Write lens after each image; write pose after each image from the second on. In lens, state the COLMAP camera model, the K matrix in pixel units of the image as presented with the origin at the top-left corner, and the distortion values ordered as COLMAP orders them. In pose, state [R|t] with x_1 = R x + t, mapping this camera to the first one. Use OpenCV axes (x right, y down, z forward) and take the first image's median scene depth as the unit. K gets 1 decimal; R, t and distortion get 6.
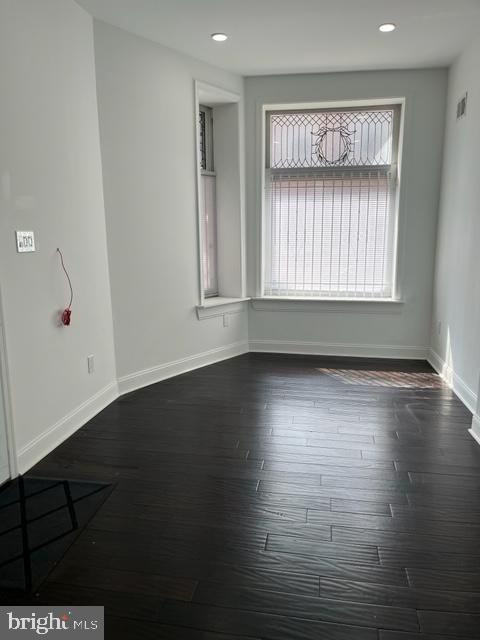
lens RADIAL K [[465.4, 0, 239.2], [0, 465.4, 328.4], [0, 0, 1]] dist [-0.004496, -0.003559]
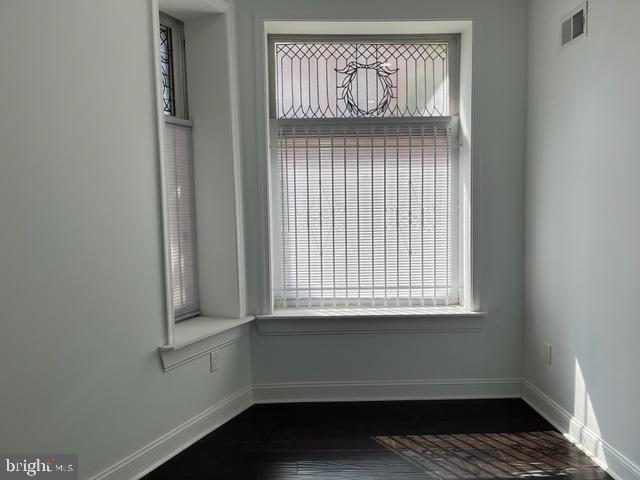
lens RADIAL K [[466.1, 0, 320.0], [0, 466.1, 240.0], [0, 0, 1]] dist [0.039171, -0.001009]
pose [[0.977848, -0.024611, 0.207864, -0.016870], [0.050837, 0.991254, -0.121785, -0.090297], [-0.203049, 0.129655, 0.970547, 0.372811]]
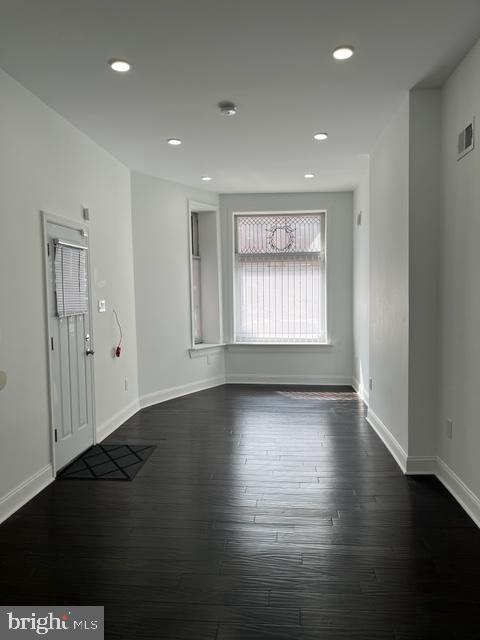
lens RADIAL K [[465.4, 0, 239.2], [0, 465.4, 328.4], [0, 0, 1]] dist [-0.004496, -0.003559]
pose [[0.996792, -0.011866, 0.079150, -0.047935], [0.021704, 0.991968, -0.124615, 0.065576], [-0.077035, 0.125933, 0.989043, -0.399167]]
